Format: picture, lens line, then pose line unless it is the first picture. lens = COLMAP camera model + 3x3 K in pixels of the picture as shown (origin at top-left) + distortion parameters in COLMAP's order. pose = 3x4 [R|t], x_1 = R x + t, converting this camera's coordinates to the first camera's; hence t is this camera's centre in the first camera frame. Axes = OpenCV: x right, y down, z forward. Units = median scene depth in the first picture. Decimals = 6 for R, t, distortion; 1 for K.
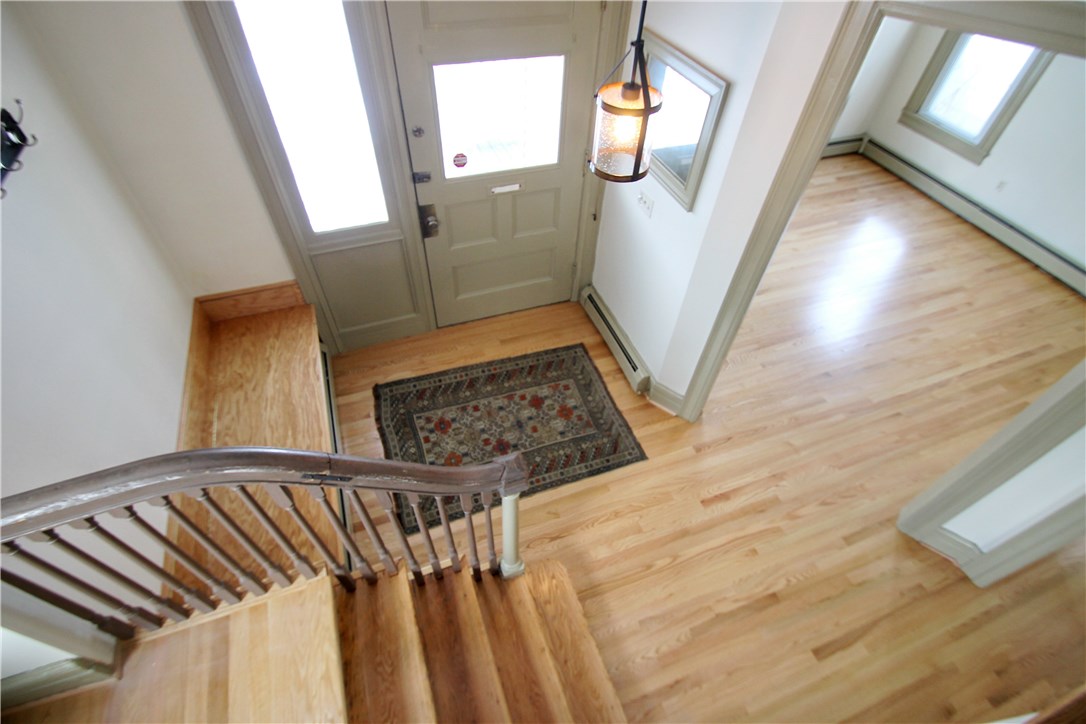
lens RADIAL K [[512.0, 0, 547.1], [0, 512.0, 365.5], [0, 0, 1]] dist [0.006275, -0.012193]
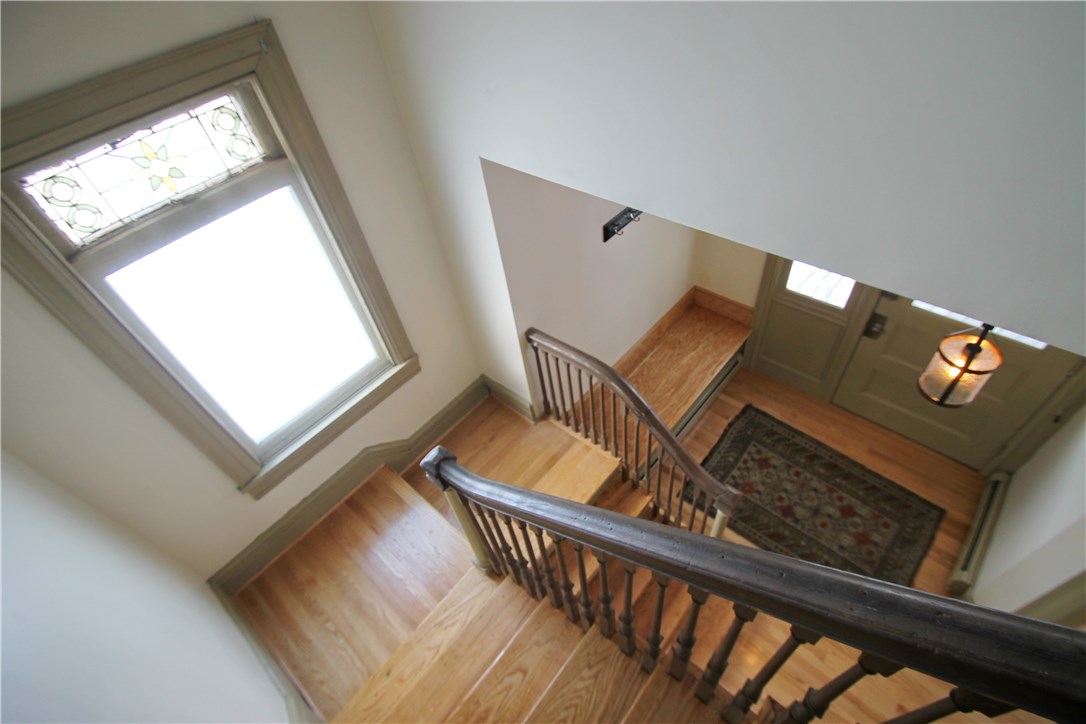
lens RADIAL K [[512.0, 0, 541.8], [0, 512.0, 365.6], [0, 0, 1]] dist [0.006275, -0.012193]
pose [[0.455791, 0.585536, -0.670374, 0.242375], [-0.570229, 0.770392, 0.285194, -0.111106], [0.683442, 0.252278, 0.685027, -0.267742]]
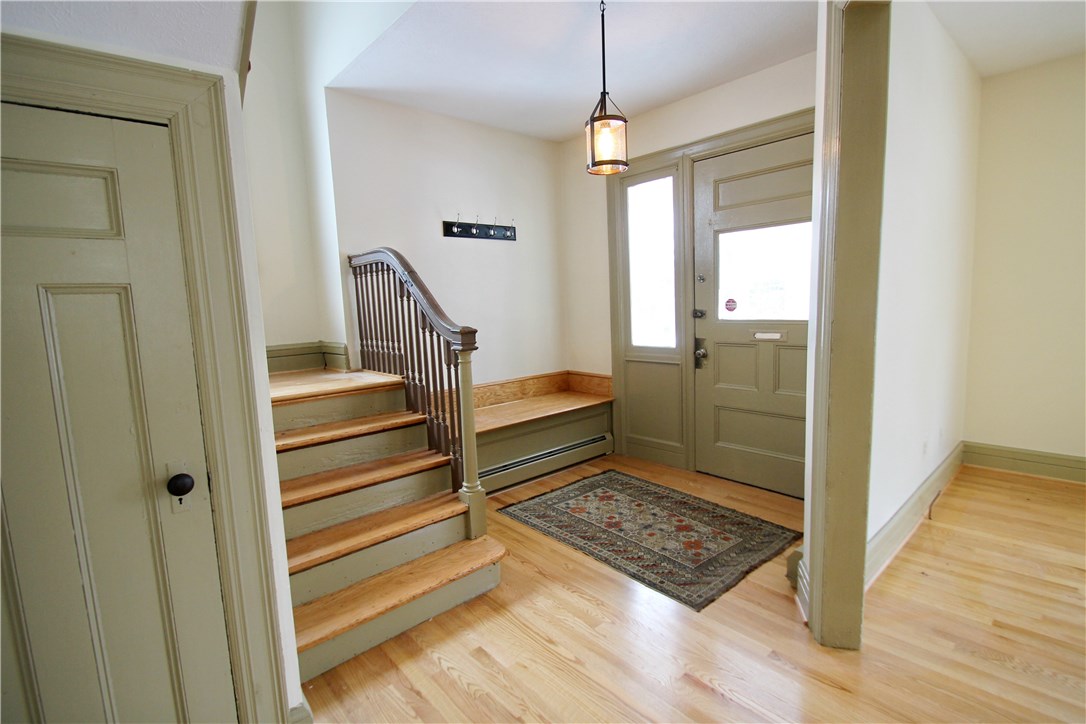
lens RADIAL K [[512.0, 0, 547.7], [0, 512.0, 357.8], [0, 0, 1]] dist [0.006275, -0.012193]
pose [[0.345689, 0.047027, -0.937170, 0.756082], [-0.660693, 0.721405, -0.207507, 0.210684], [0.666321, 0.690915, 0.280452, 0.414166]]
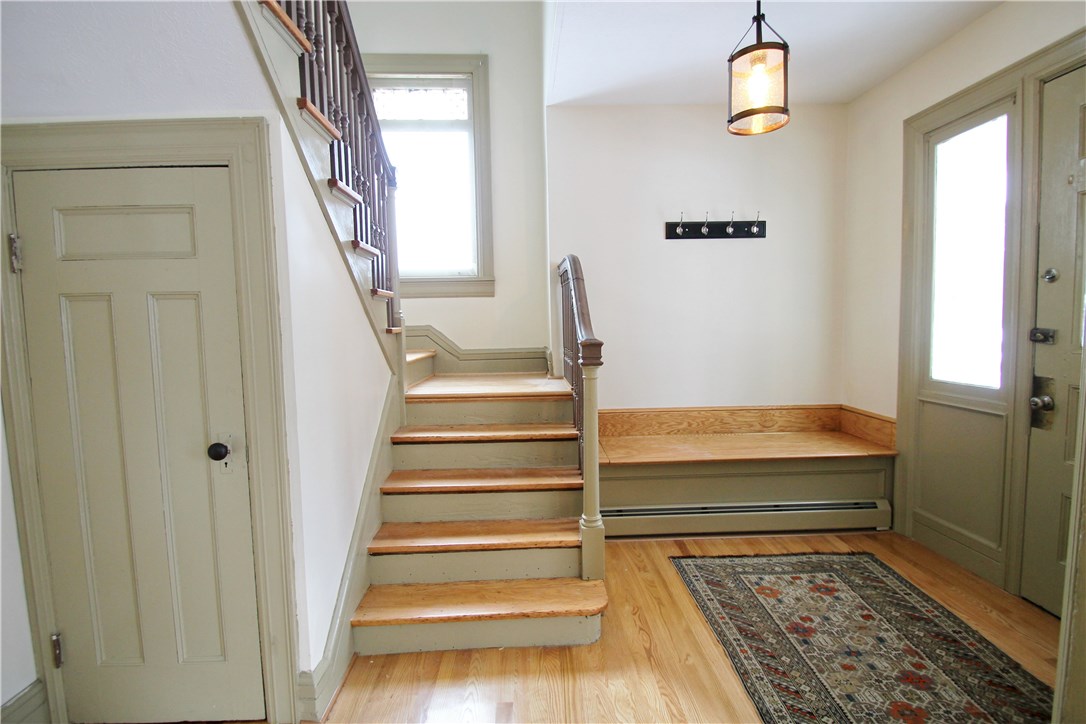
lens RADIAL K [[512.0, 0, 546.3], [0, 512.0, 359.3], [0, 0, 1]] dist [0.006275, -0.012193]
pose [[-0.335138, 0.030469, -0.941676, 0.648692], [-0.697159, 0.664289, 0.269609, -0.028856], [0.633760, 0.746854, -0.201387, 0.639697]]
